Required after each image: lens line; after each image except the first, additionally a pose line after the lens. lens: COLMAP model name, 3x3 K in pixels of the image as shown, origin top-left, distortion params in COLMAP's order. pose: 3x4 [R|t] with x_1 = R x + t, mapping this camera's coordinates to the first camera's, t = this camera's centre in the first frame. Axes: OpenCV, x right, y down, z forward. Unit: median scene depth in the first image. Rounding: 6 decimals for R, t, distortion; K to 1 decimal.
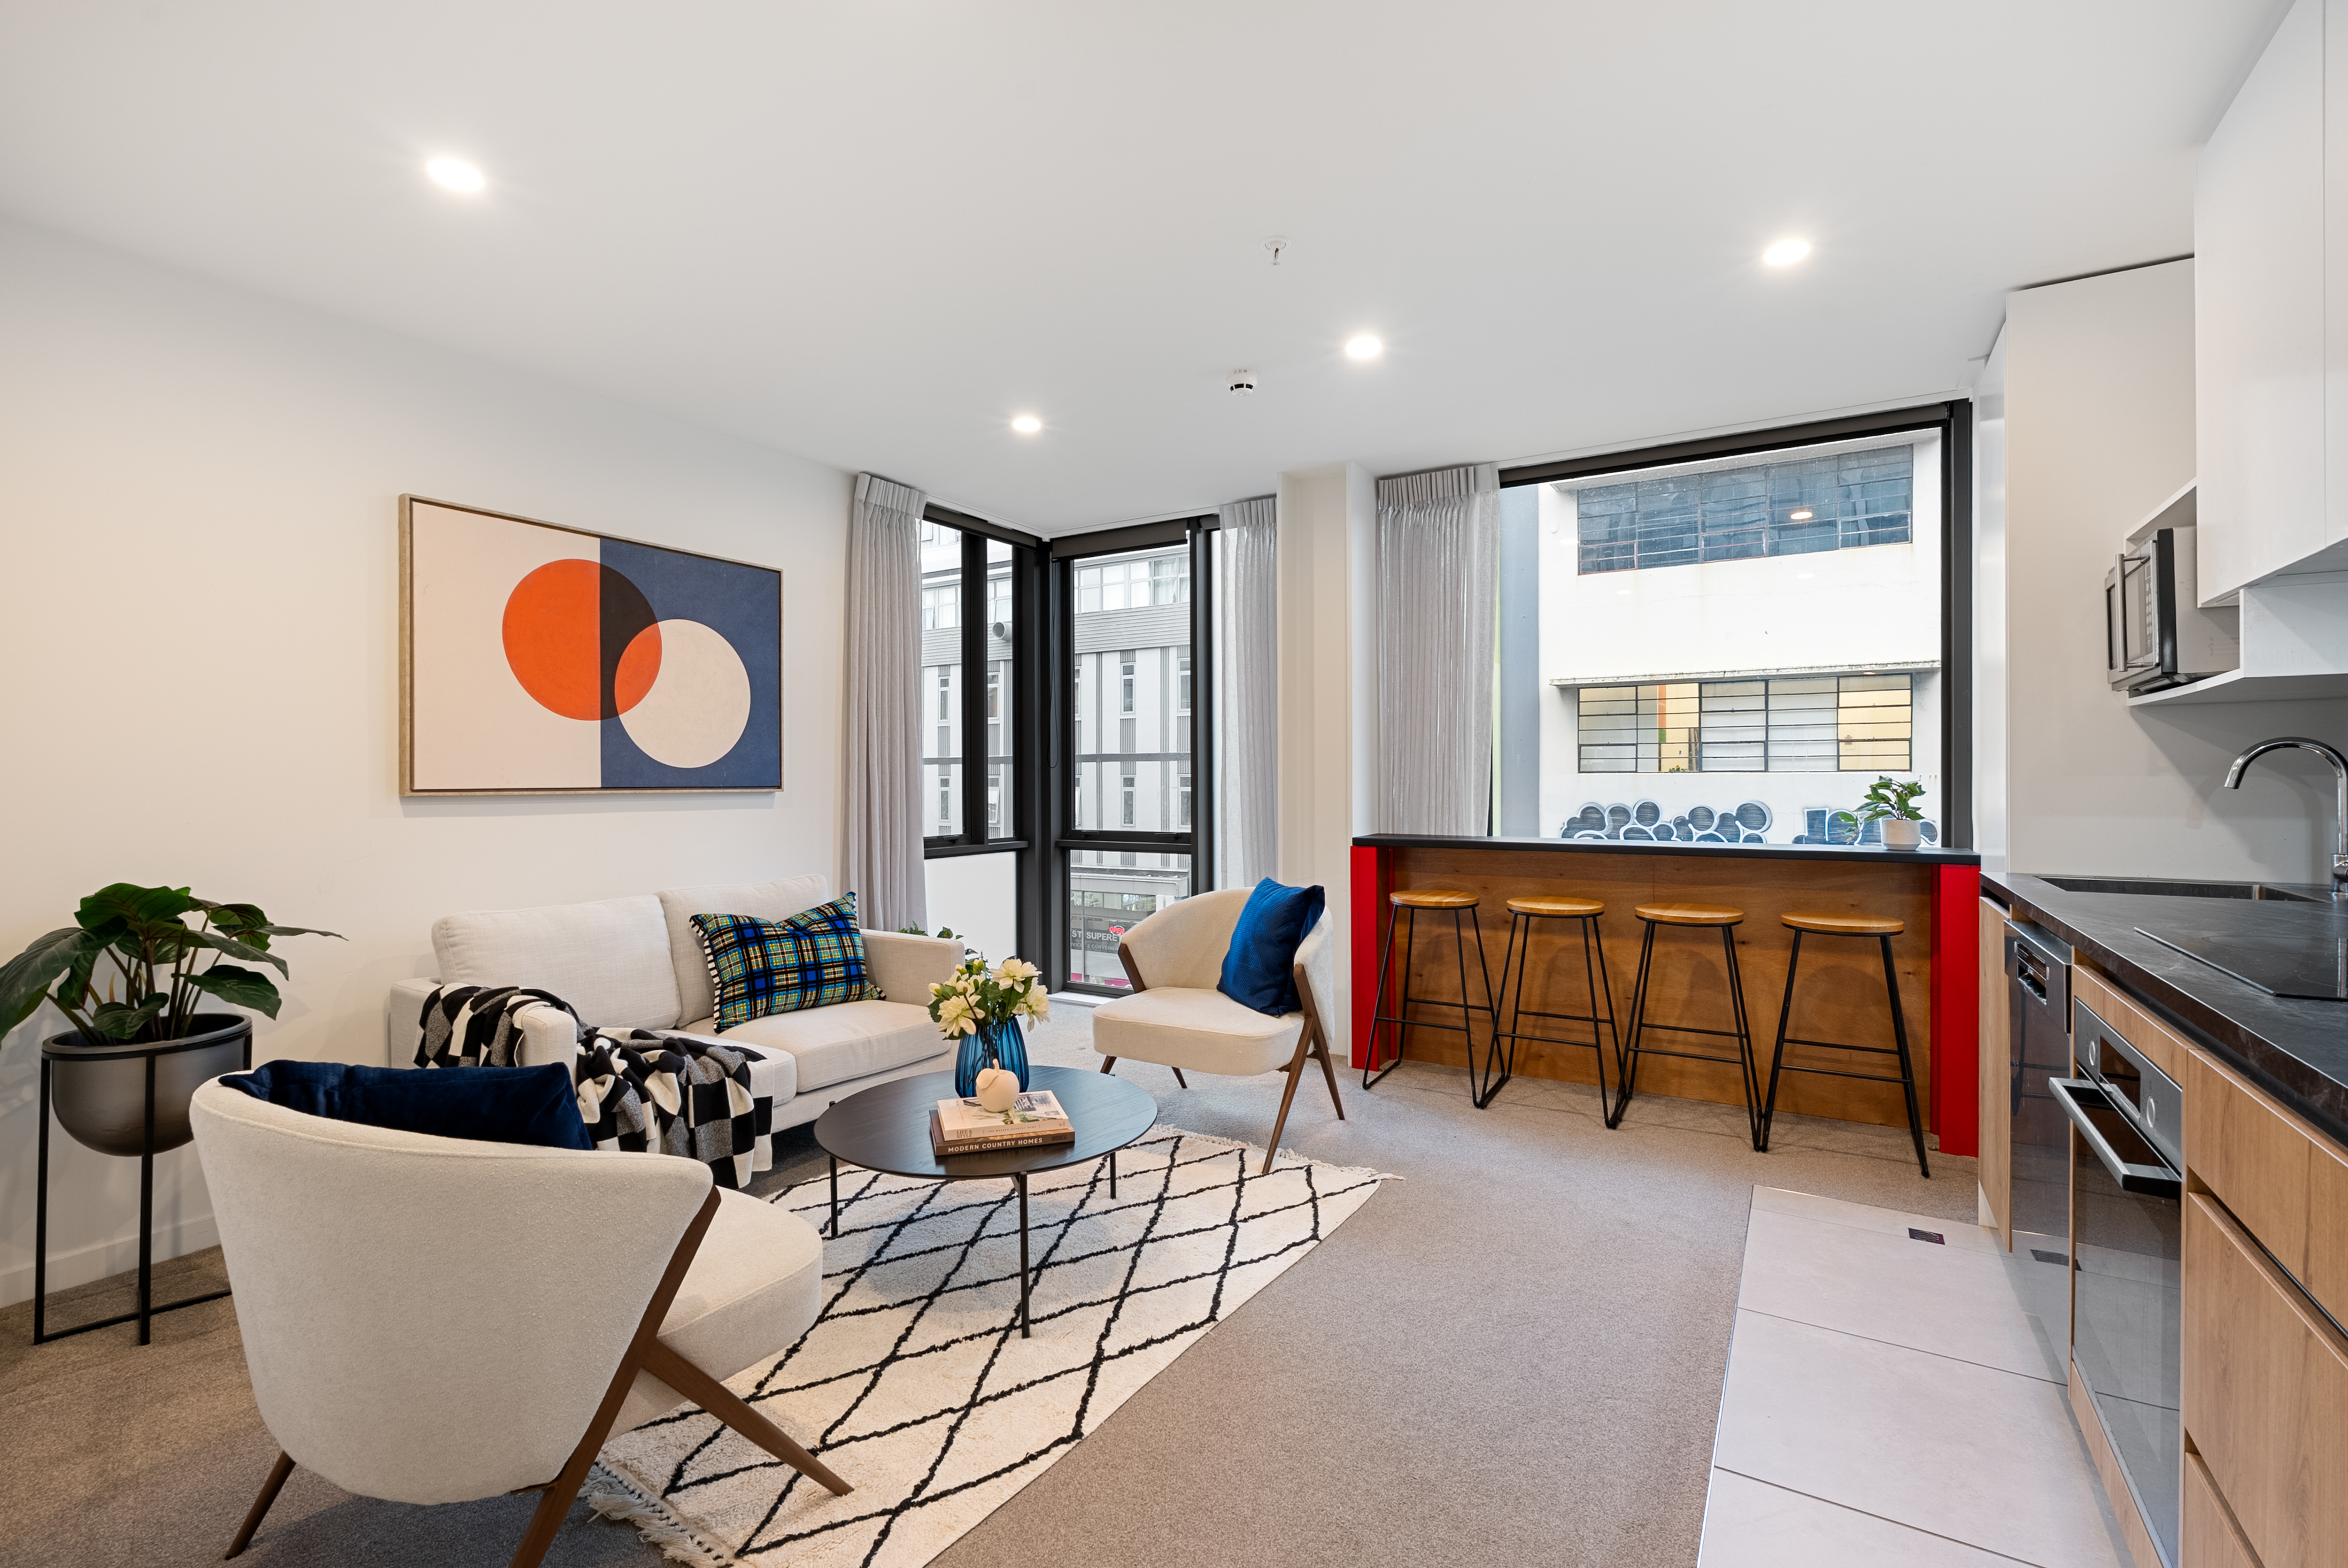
lens RADIAL K [[1049.6, 0, 1174.0], [0, 1049.6, 784.0], [0, 0, 1]] dist [-0.000831, -0.000120]
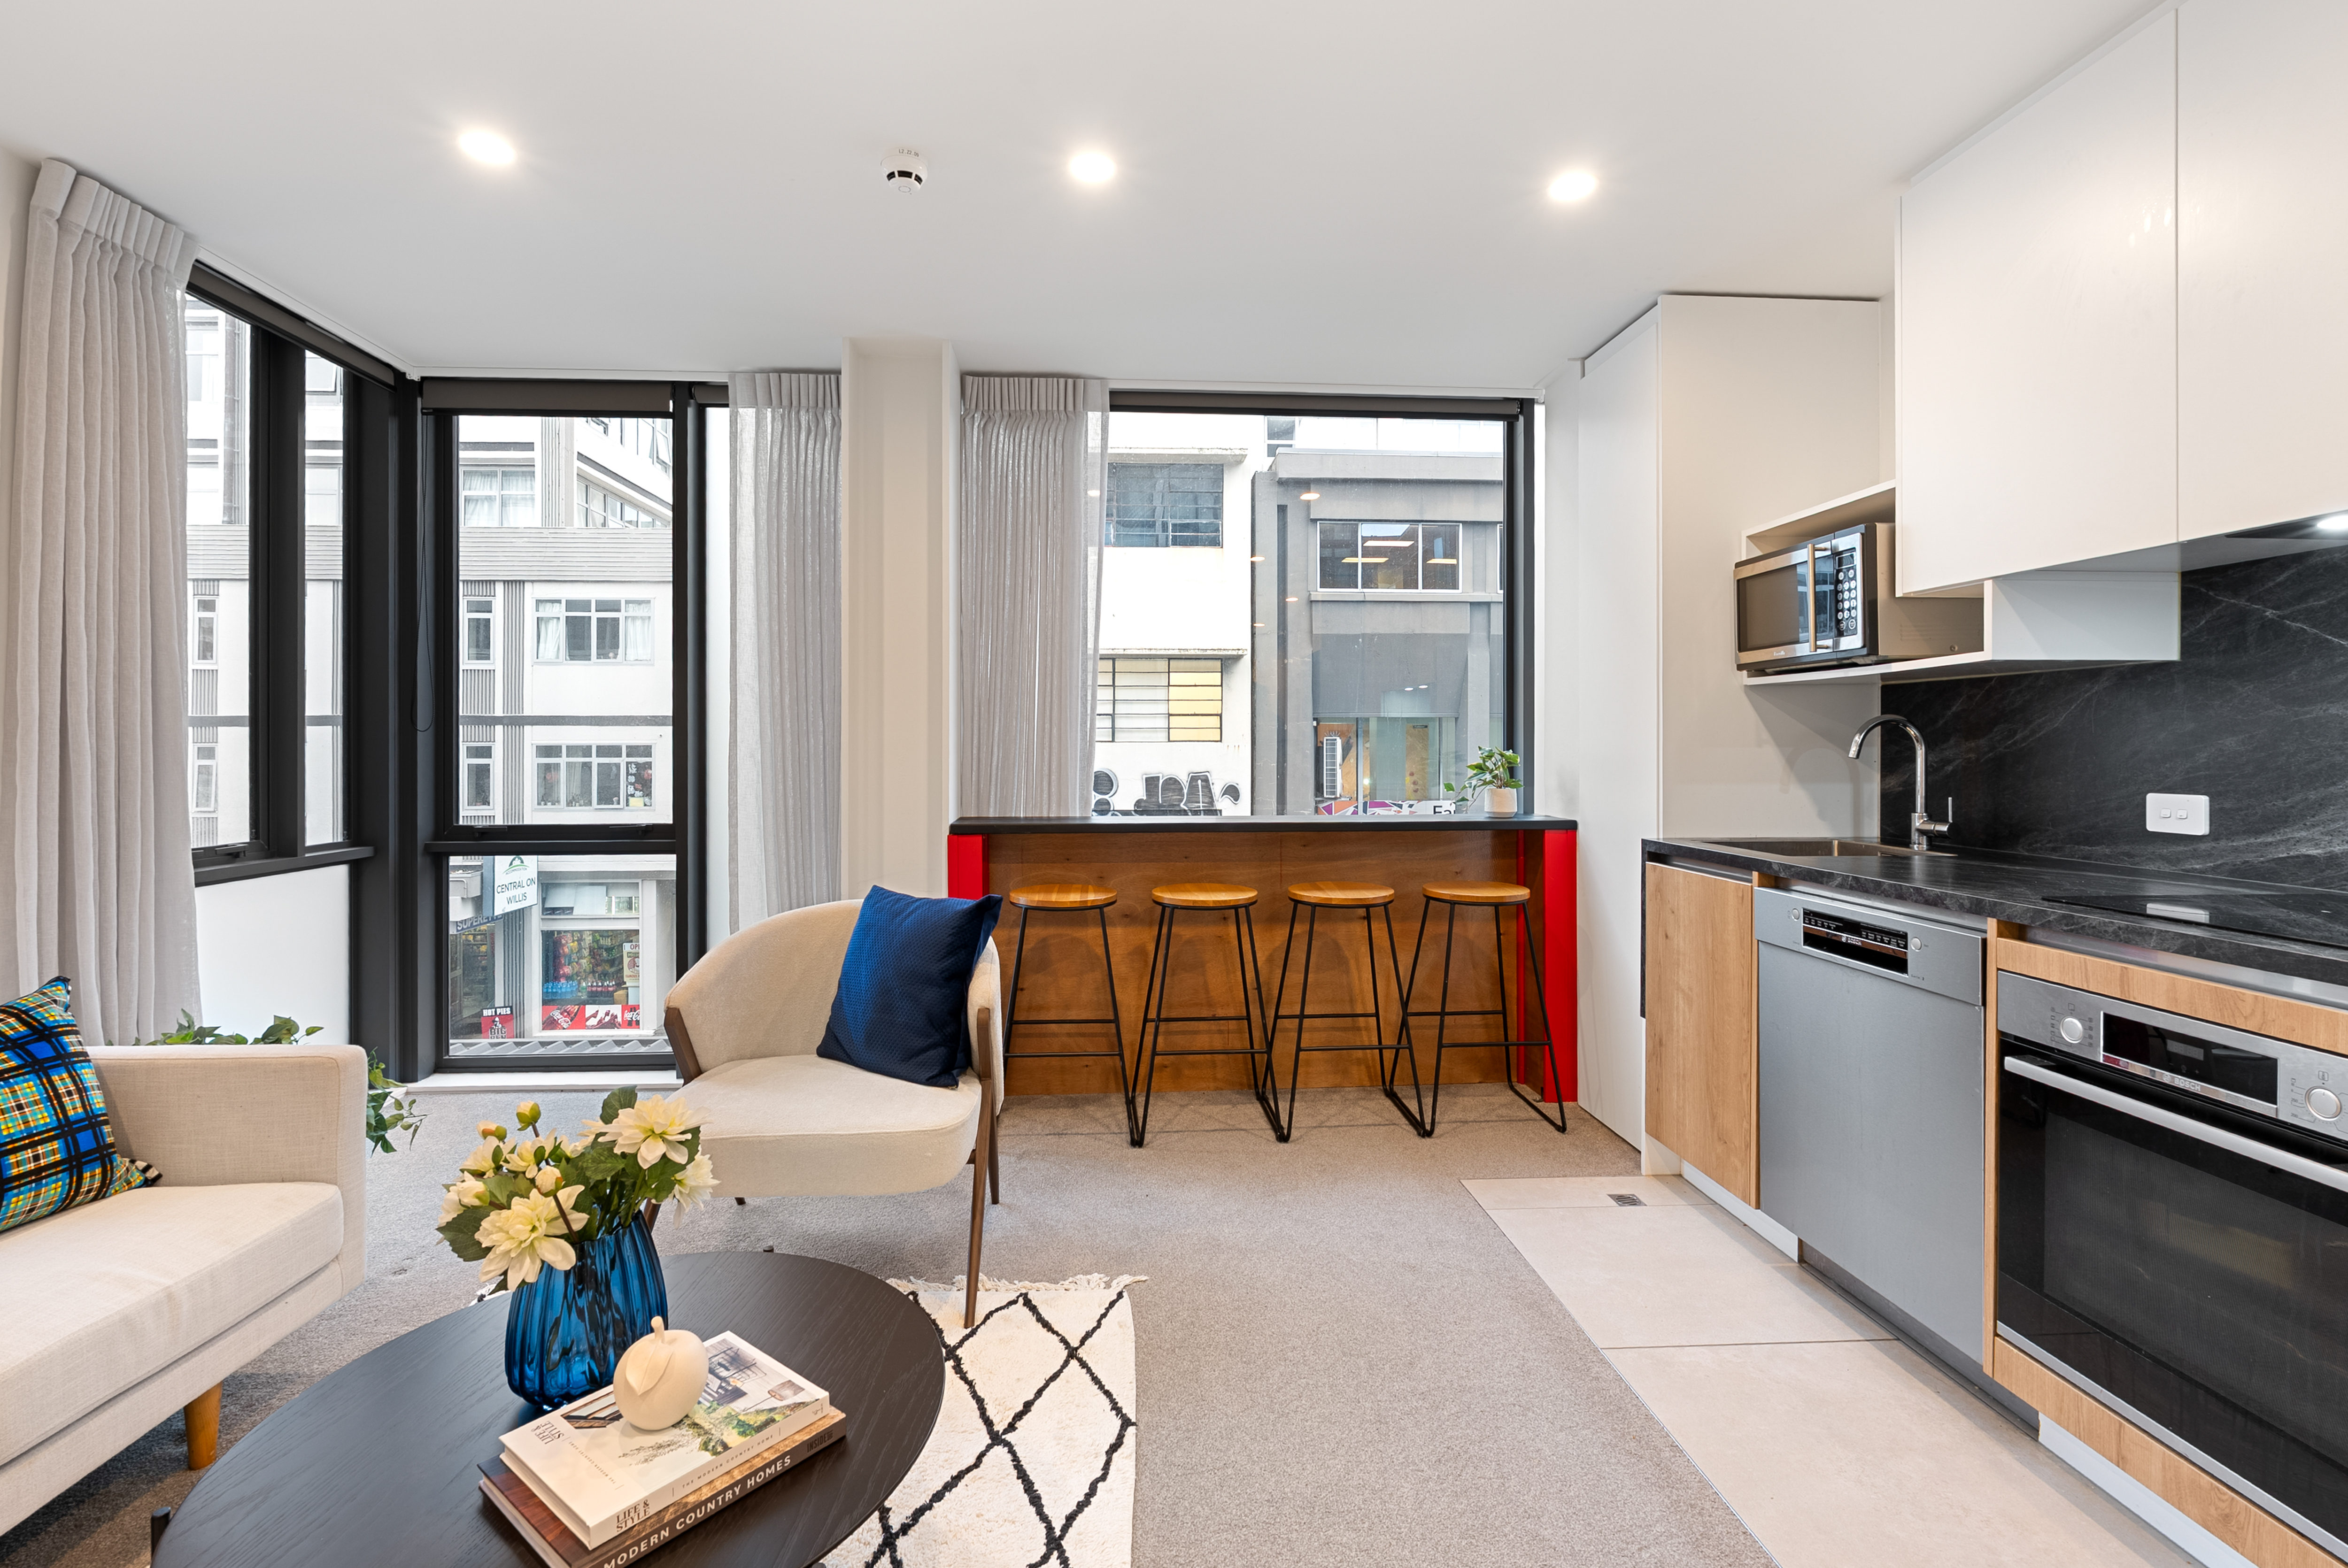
lens RADIAL K [[1063.9, 0, 1166.7], [0, 1063.9, 746.1], [0, 0, 1]] dist [0.000178, -0.000263]
pose [[0.818613, 0.002093, 0.574342, -0.172496], [0.001630, 0.999981, -0.005966, -0.002291], [-0.574344, 0.005820, 0.818593, 0.296184]]
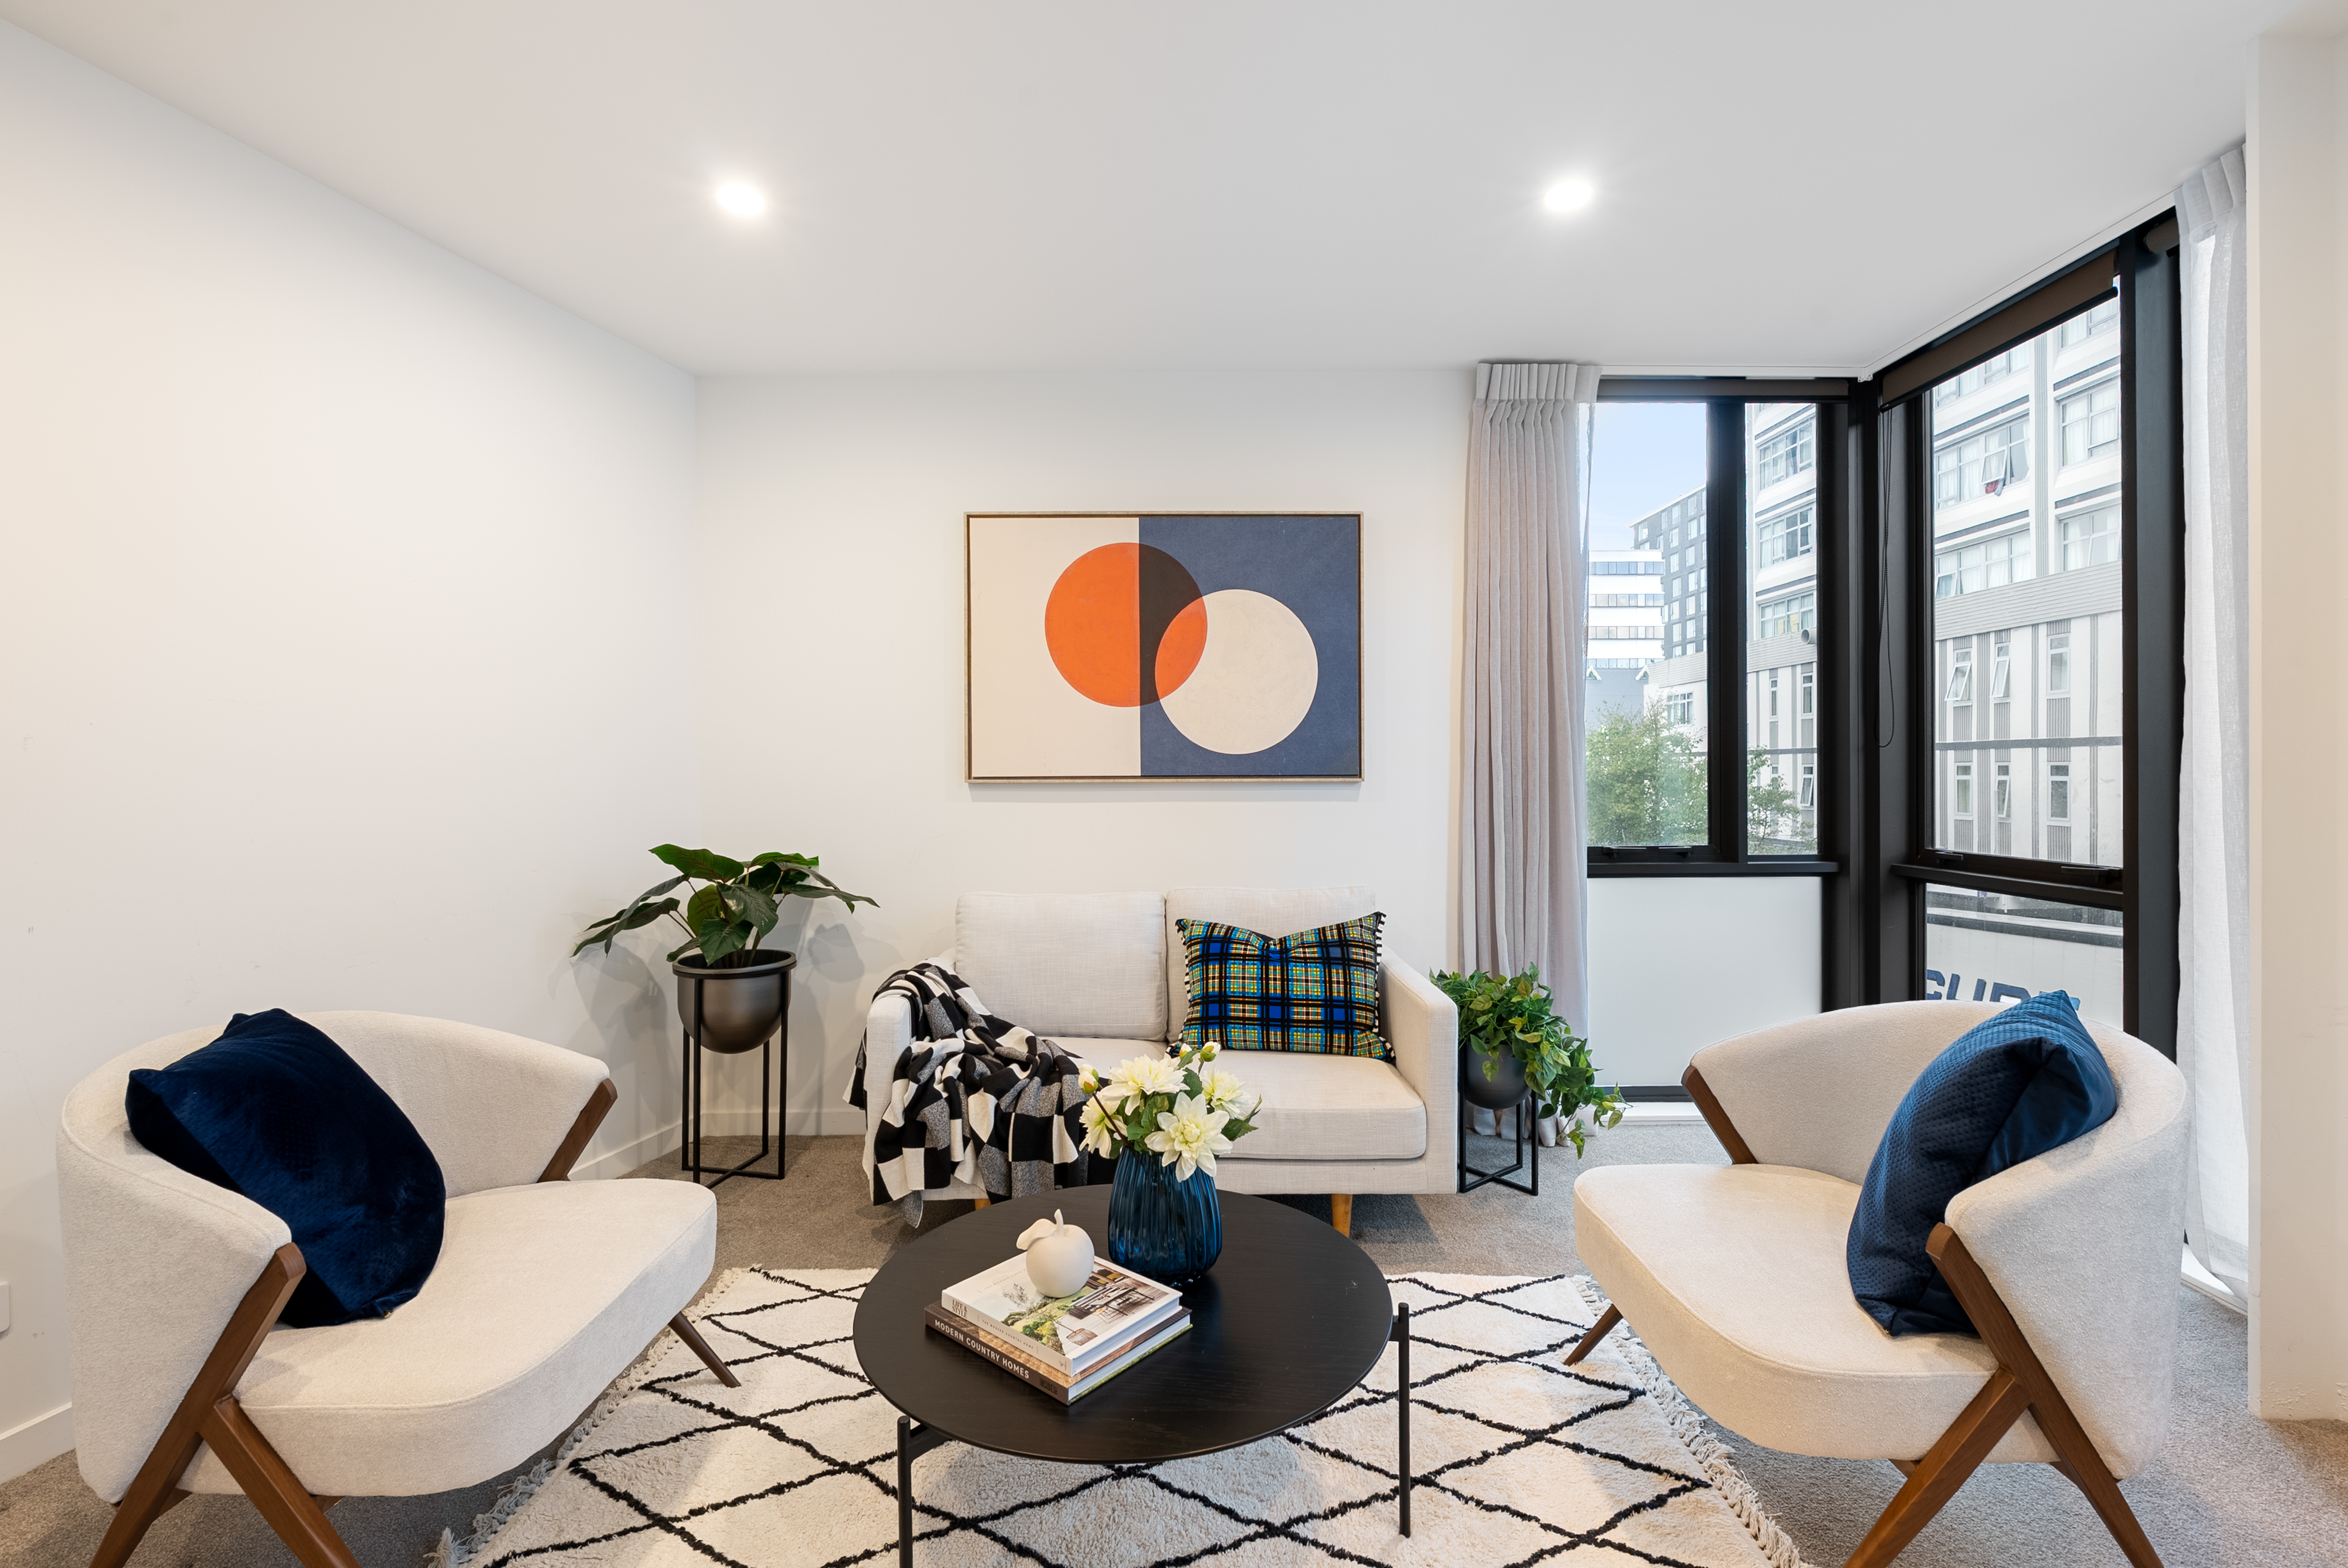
lens RADIAL K [[1029.9, 0, 1174.0], [0, 1029.9, 784.0], [0, 0, 1]] dist [0.009413, -0.000028]
pose [[0.541381, 0.009311, -0.840726, 0.251853], [-0.000908, 0.999945, 0.010489, 0.001133], [0.840777, -0.004915, 0.541360, 0.476551]]
